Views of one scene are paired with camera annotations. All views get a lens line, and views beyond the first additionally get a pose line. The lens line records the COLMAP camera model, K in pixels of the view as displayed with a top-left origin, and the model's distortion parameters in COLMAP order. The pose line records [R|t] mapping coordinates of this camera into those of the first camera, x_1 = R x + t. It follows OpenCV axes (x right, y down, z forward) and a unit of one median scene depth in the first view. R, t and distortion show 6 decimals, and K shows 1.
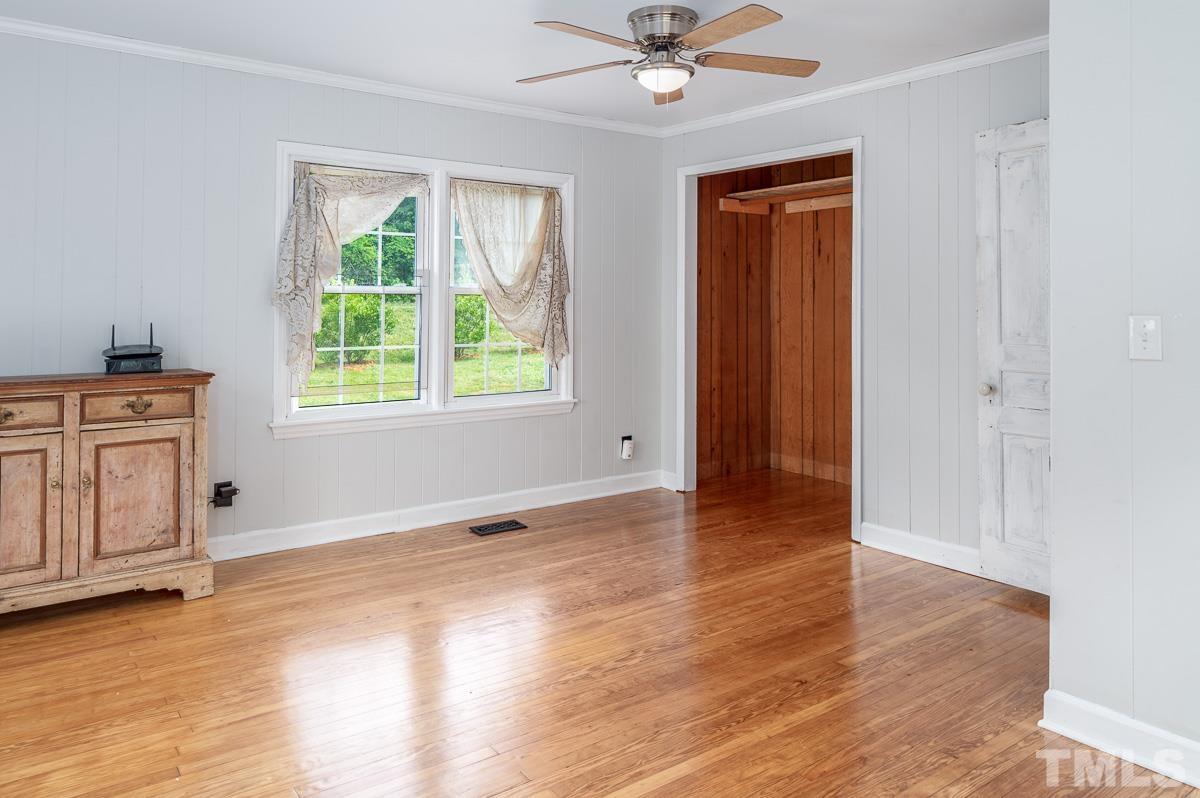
lens RADIAL K [[817.7, 0, 599.7], [0, 817.7, 395.1], [0, 0, 1]] dist [0.000284, 0.004932]
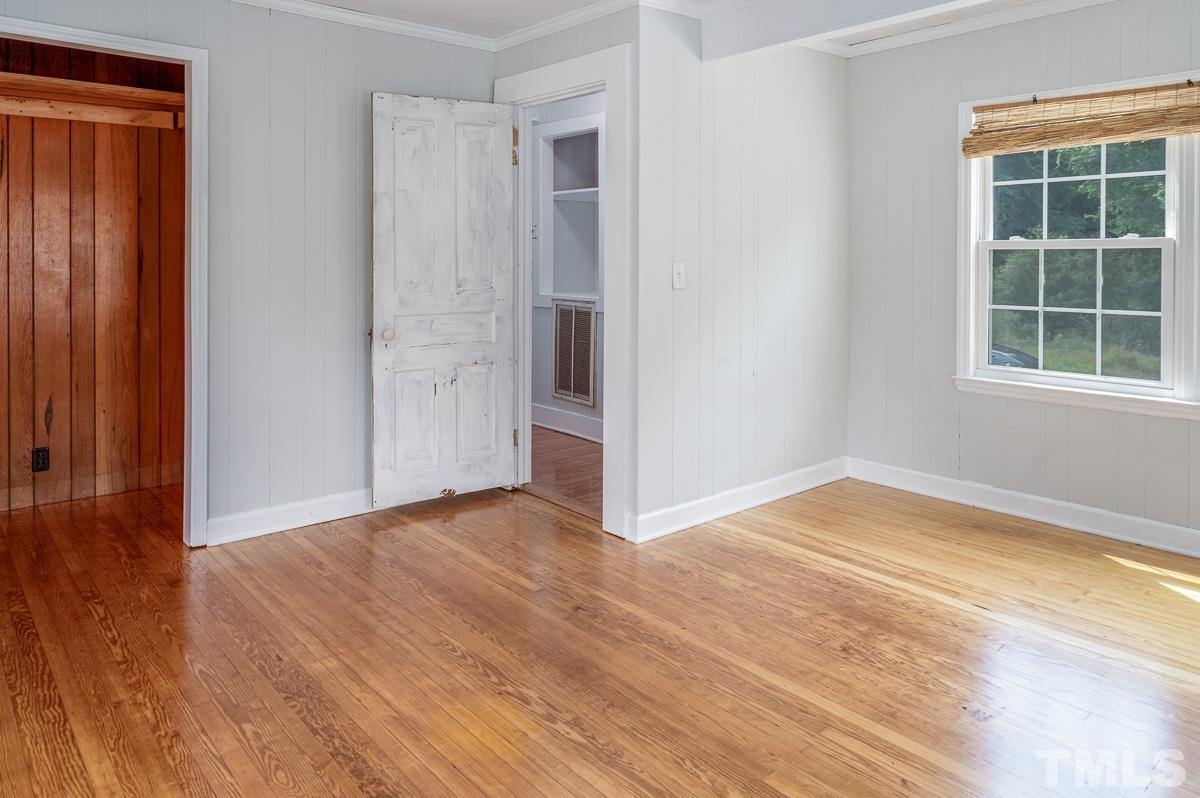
lens RADIAL K [[817.7, 0, 592.3], [0, 817.7, 355.7], [0, 0, 1]] dist [0.000284, 0.004932]
pose [[-0.051737, -0.129053, 0.990287, -0.754242], [0.108142, 0.985060, 0.134022, -0.117150], [-0.992788, 0.114025, -0.037008, 0.948841]]
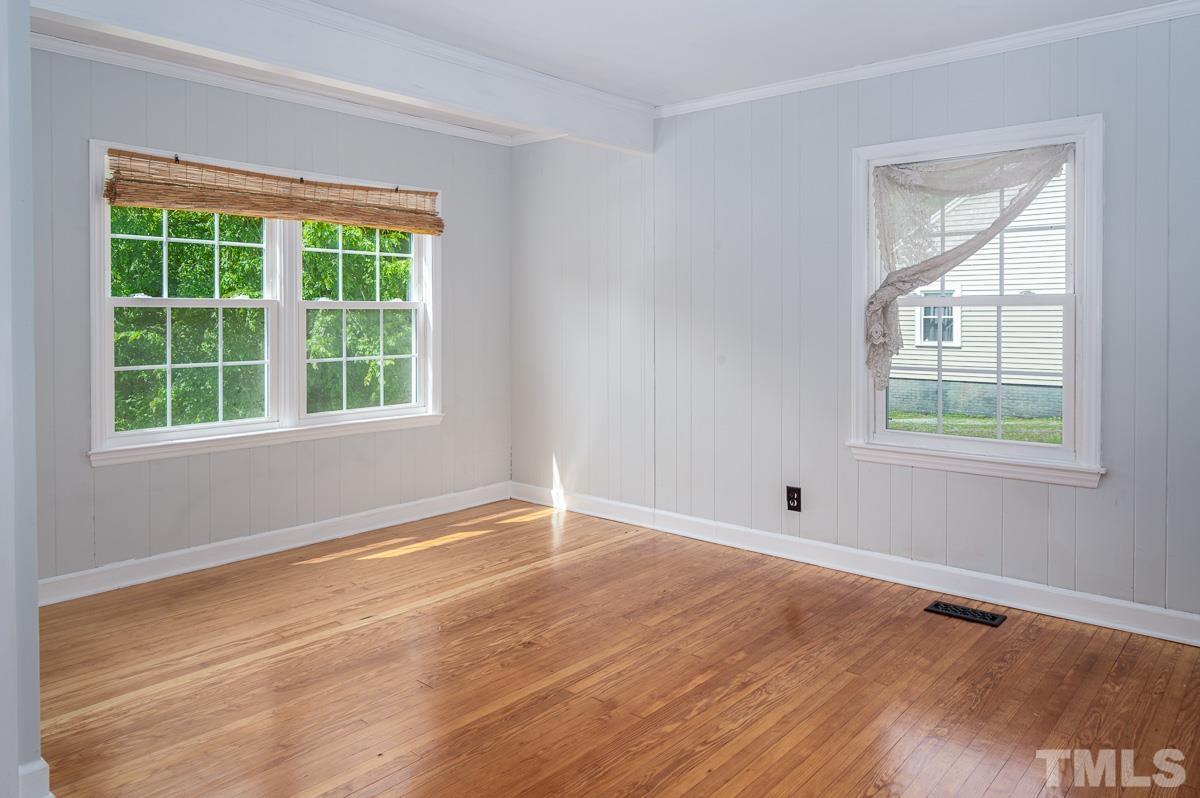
lens RADIAL K [[817.7, 0, 595.3], [0, 817.7, 403.3], [0, 0, 1]] dist [0.000284, 0.004932]
pose [[-0.976872, 0.012340, -0.213468, 0.130954], [-0.033286, 0.977386, 0.208827, -0.177724], [0.211218, 0.211103, -0.954370, 1.602605]]
